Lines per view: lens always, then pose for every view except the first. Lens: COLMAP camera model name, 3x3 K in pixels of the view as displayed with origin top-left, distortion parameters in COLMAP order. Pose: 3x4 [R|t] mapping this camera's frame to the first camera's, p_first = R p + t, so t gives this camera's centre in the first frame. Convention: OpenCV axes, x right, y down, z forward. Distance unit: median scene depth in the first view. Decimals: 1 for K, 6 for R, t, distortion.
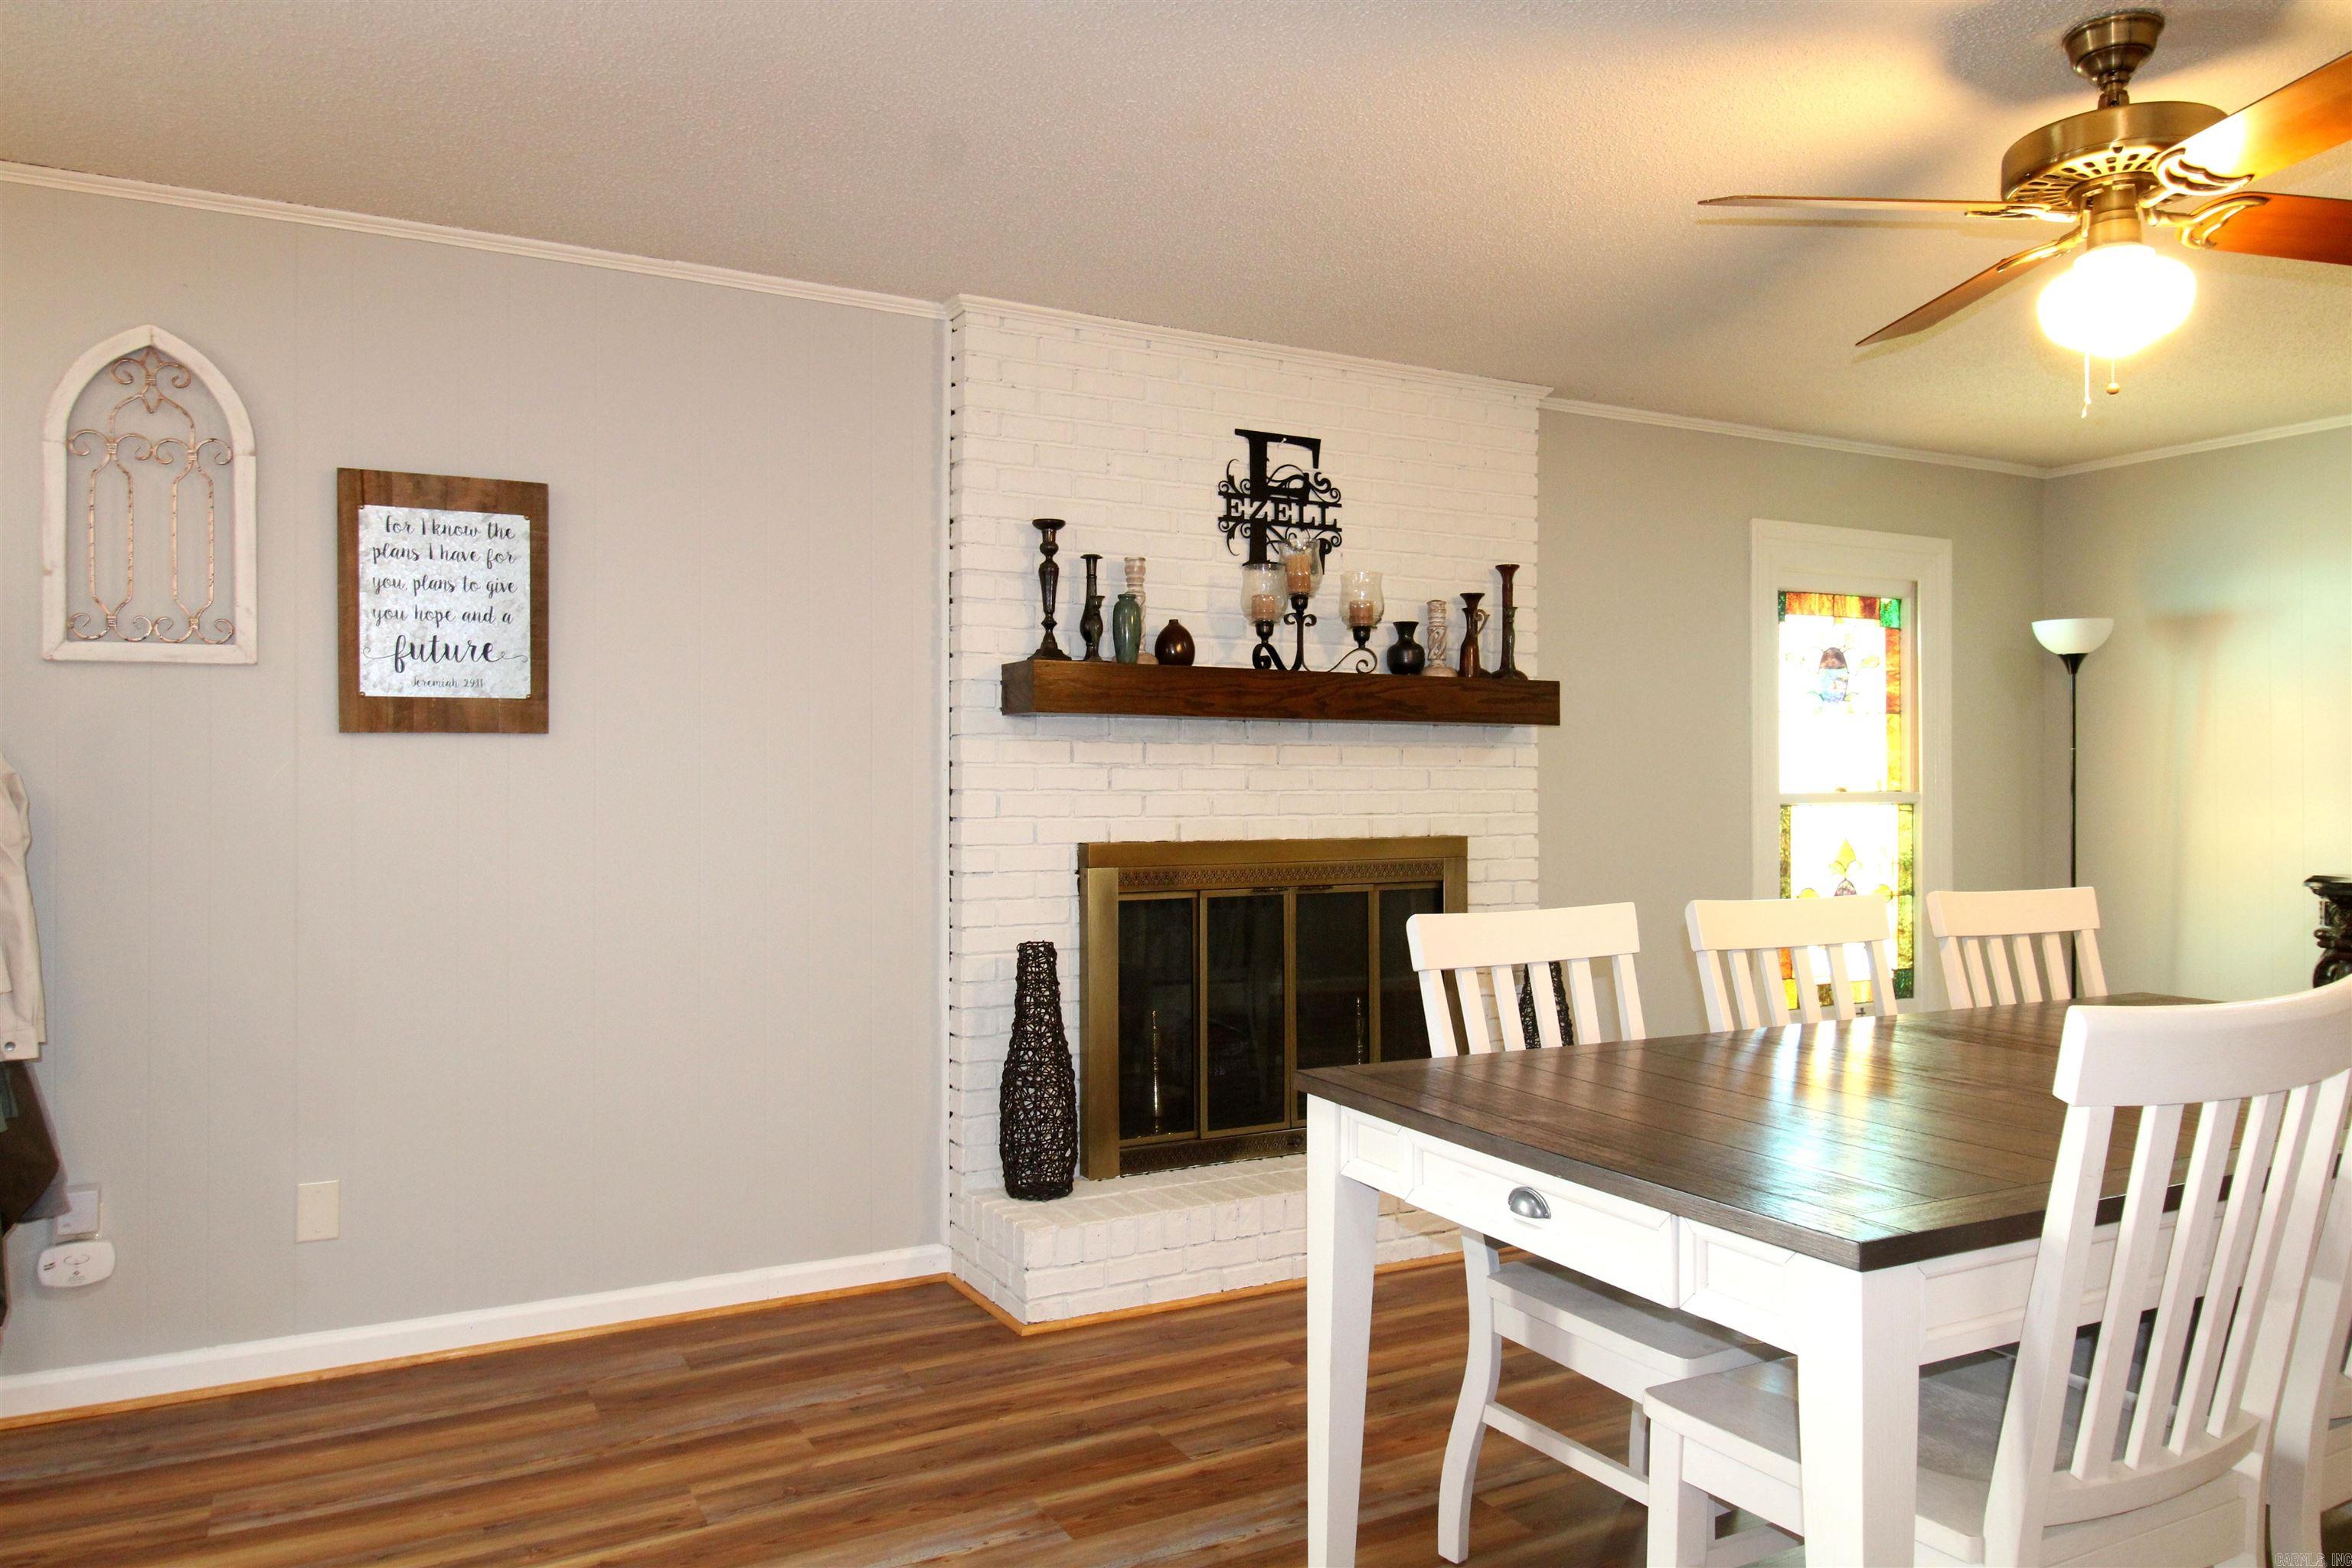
lens RADIAL K [[1604.3, 0, 1210.4], [0, 1604.3, 767.7], [0, 0, 1]] dist [0.011229, -0.011115]
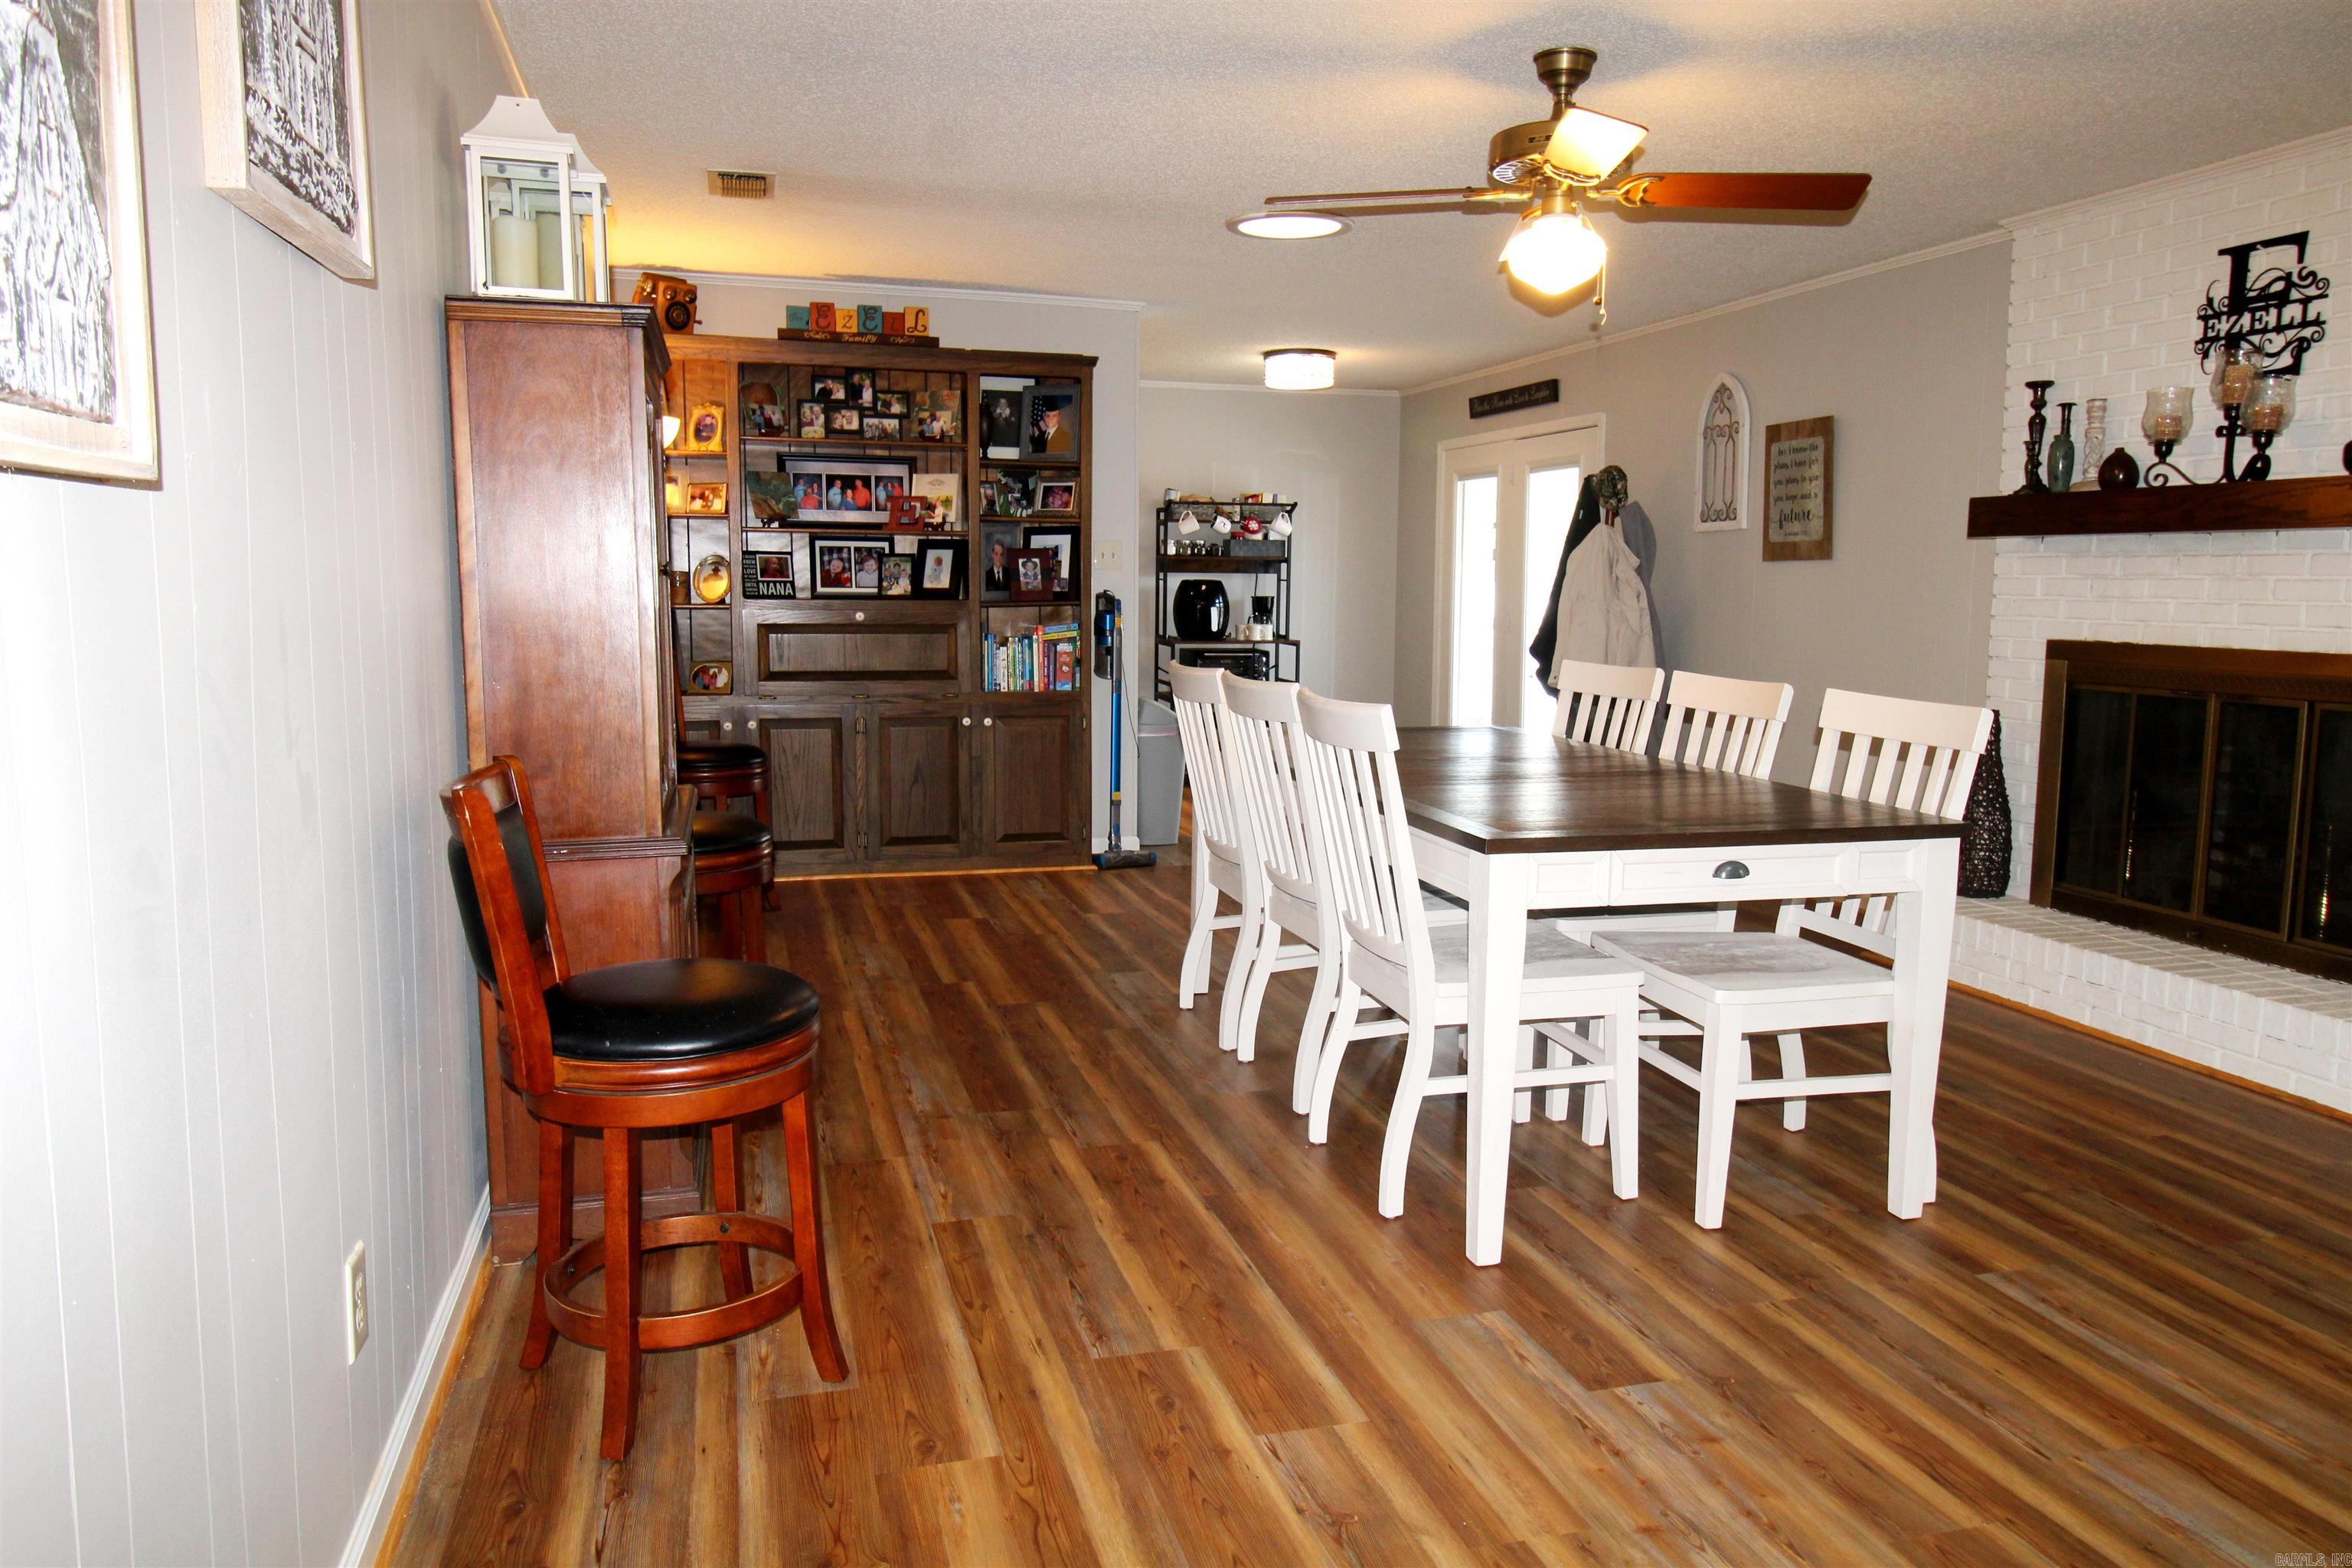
lens RADIAL K [[1604.3, 0, 1210.4], [0, 1604.3, 767.7], [0, 0, 1]] dist [0.011229, -0.011115]
pose [[-0.209956, 0.113726, -0.971074, 1.196131], [0.002326, 0.993267, 0.115822, 0.000149], [0.977708, 0.022059, -0.208807, 0.581188]]
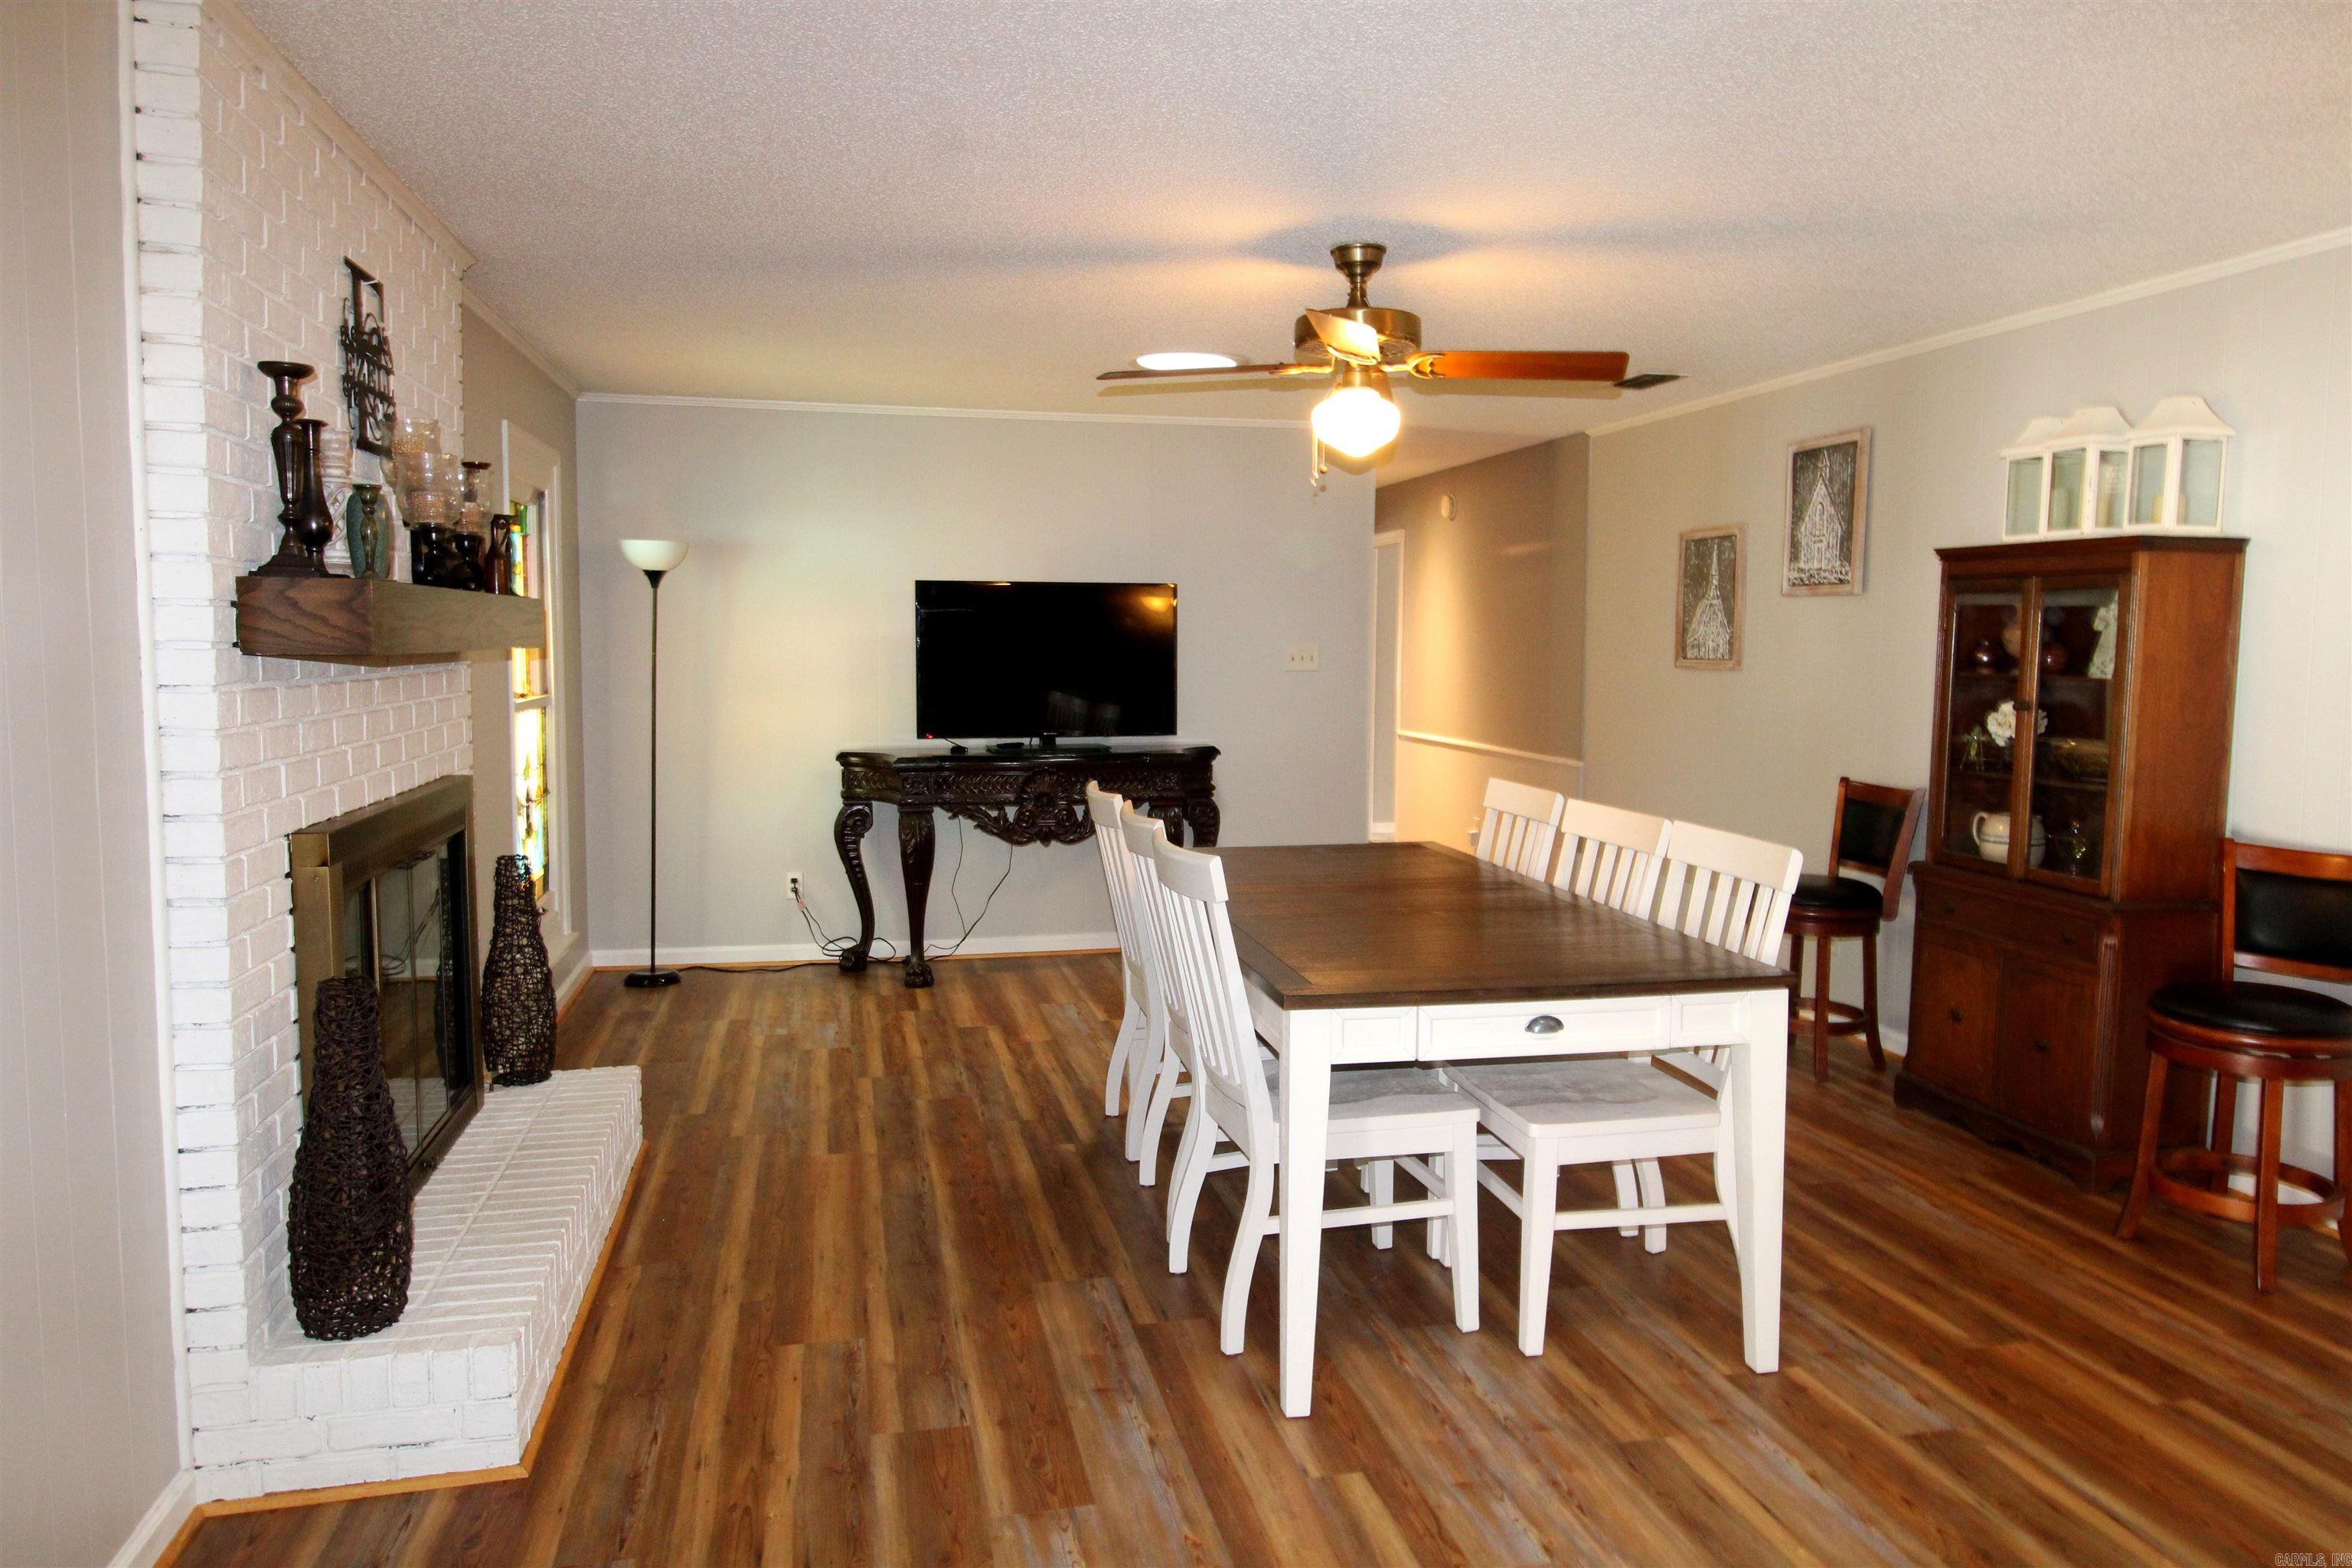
lens RADIAL K [[1604.3, 0, 1210.4], [0, 1604.3, 767.7], [0, 0, 1]] dist [0.011229, -0.011115]
pose [[0.270491, -0.077191, 0.959623, -0.604380], [-0.017750, 0.996211, 0.085137, -0.045533], [-0.962559, -0.040063, 0.268096, 0.401682]]
